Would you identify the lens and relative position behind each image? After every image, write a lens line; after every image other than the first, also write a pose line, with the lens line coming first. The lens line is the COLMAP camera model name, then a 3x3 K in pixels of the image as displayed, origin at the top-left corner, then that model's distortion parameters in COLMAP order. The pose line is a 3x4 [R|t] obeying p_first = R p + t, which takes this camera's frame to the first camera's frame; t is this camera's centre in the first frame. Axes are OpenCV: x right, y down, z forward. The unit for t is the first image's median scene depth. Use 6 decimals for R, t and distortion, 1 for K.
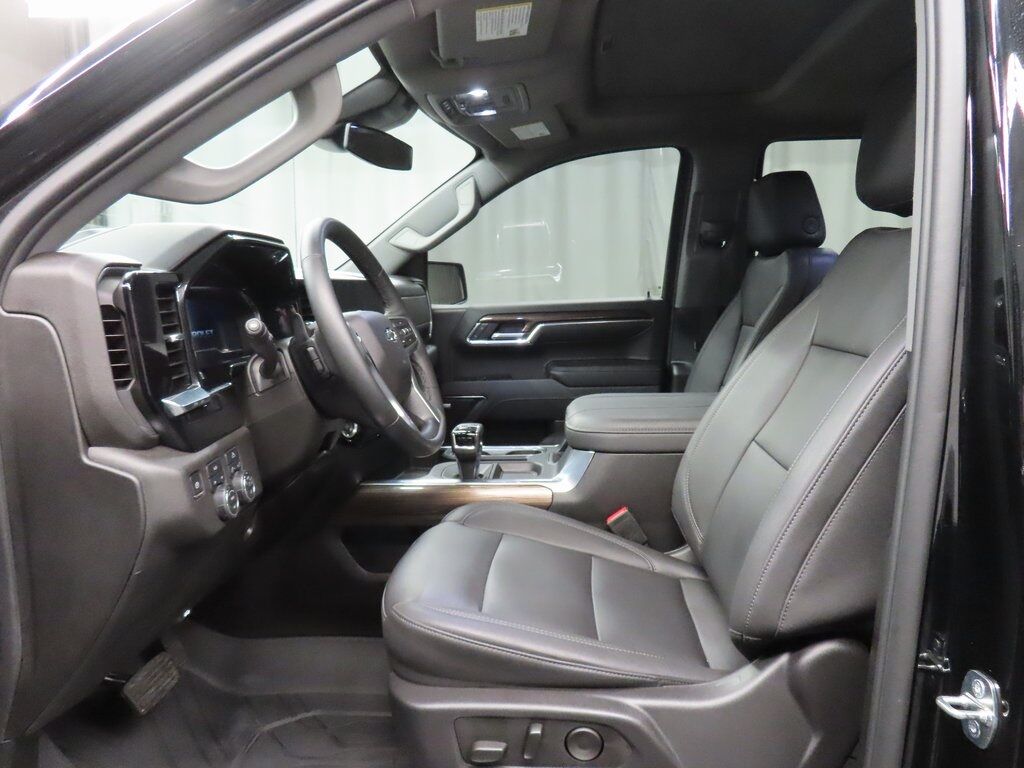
lens RADIAL K [[733.1, 0, 512.0], [0, 733.1, 384.0], [0, 0, 1]] dist [-0.009579, 0.002179]
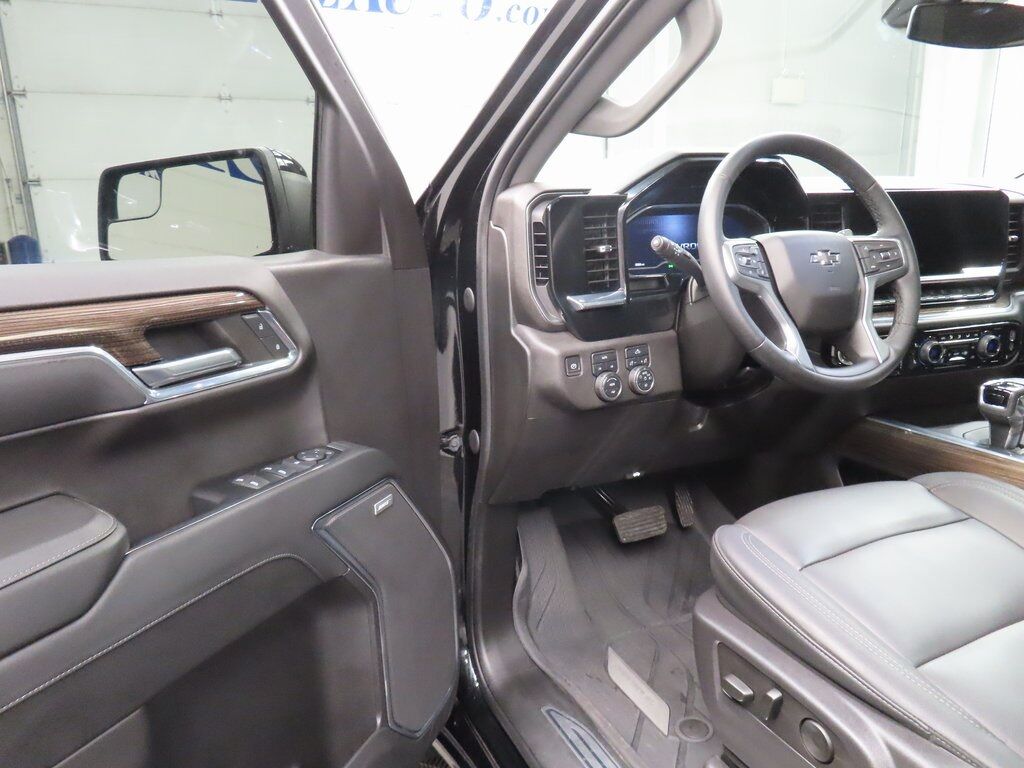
lens RADIAL K [[733.1, 0, 512.0], [0, 733.1, 384.0], [0, 0, 1]] dist [-0.009579, 0.002179]
pose [[0.505021, 0.215973, -0.835649, 0.578240], [-0.100298, 0.976313, 0.191713, -0.065290], [0.857259, -0.013005, 0.514720, 0.237808]]
